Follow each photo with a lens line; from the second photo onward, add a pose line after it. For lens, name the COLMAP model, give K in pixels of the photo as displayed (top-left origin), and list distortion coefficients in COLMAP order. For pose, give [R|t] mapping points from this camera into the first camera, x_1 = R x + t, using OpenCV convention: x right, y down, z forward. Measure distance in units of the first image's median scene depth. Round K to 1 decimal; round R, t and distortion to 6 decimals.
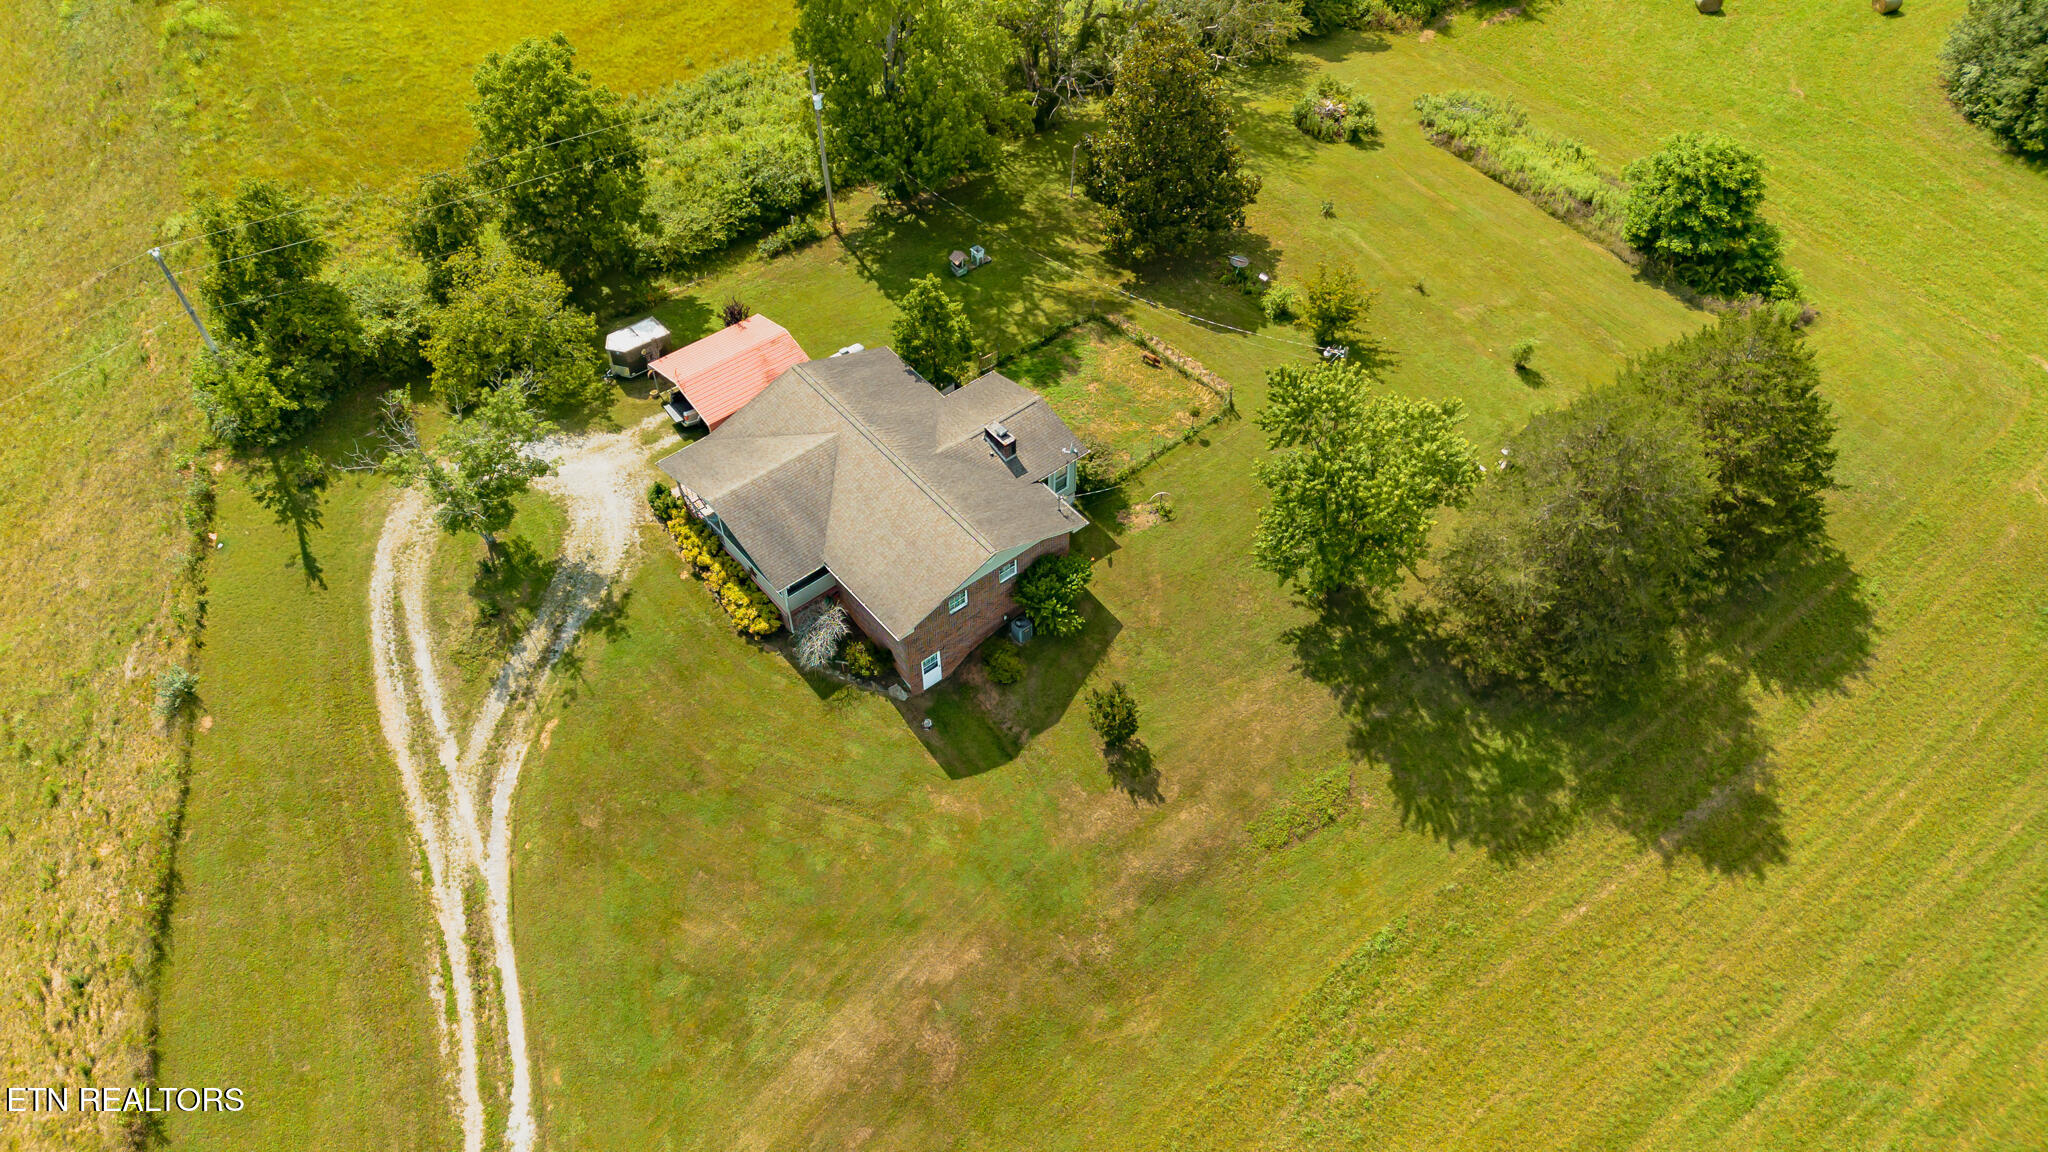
lens RADIAL K [[1555.6, 0, 1011.3], [0, 1555.6, 577.6], [0, 0, 1]] dist [0.082564, -0.105298]
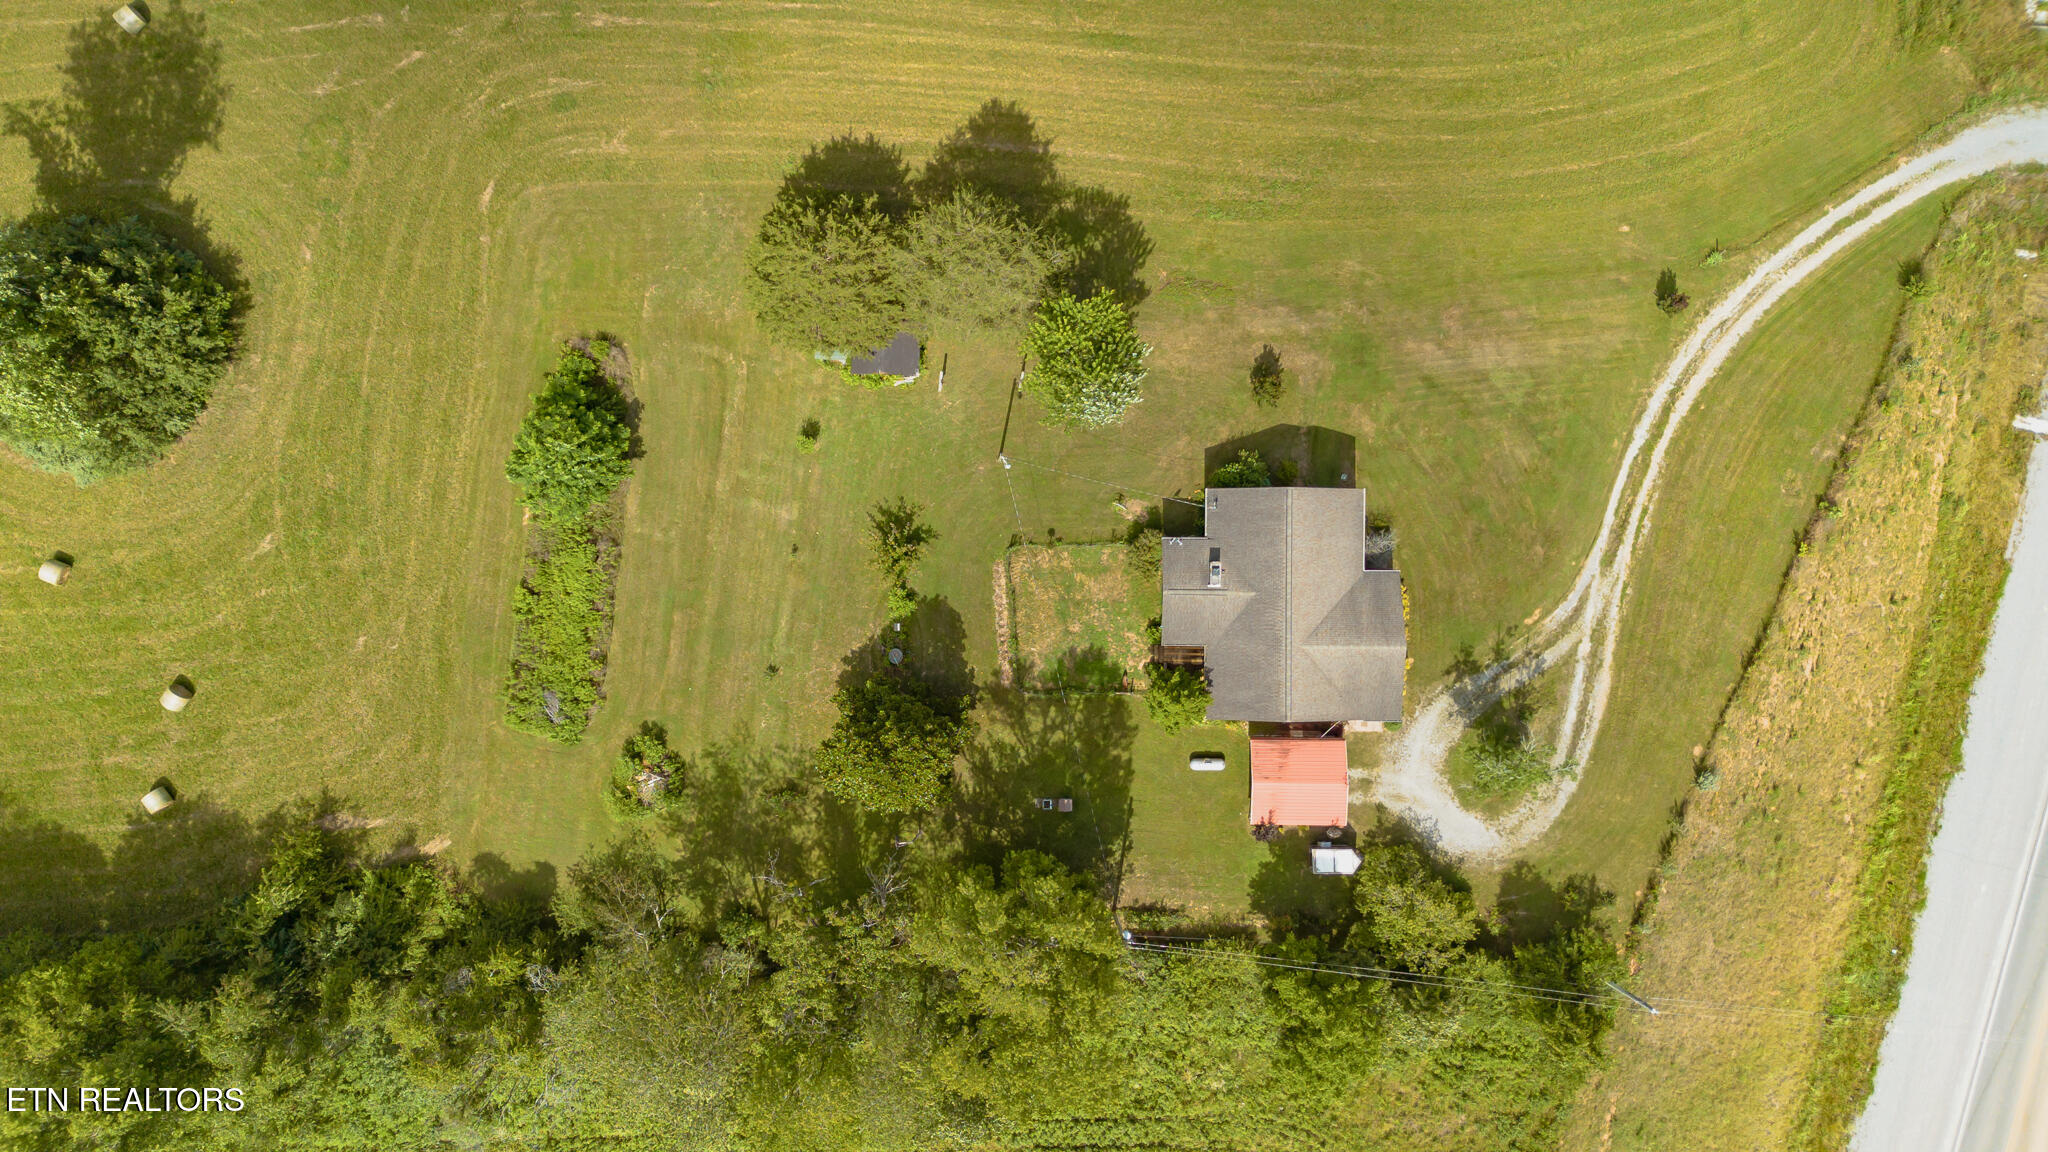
lens RADIAL K [[1555.6, 0, 1011.3], [0, 1555.6, 577.6], [0, 0, 1]] dist [0.082564, -0.105298]
pose [[-0.771978, -0.635617, 0.006461, 0.134285], [0.466883, -0.560090, 0.684339, -1.227994], [-0.431358, 0.531311, 0.729136, 0.032459]]
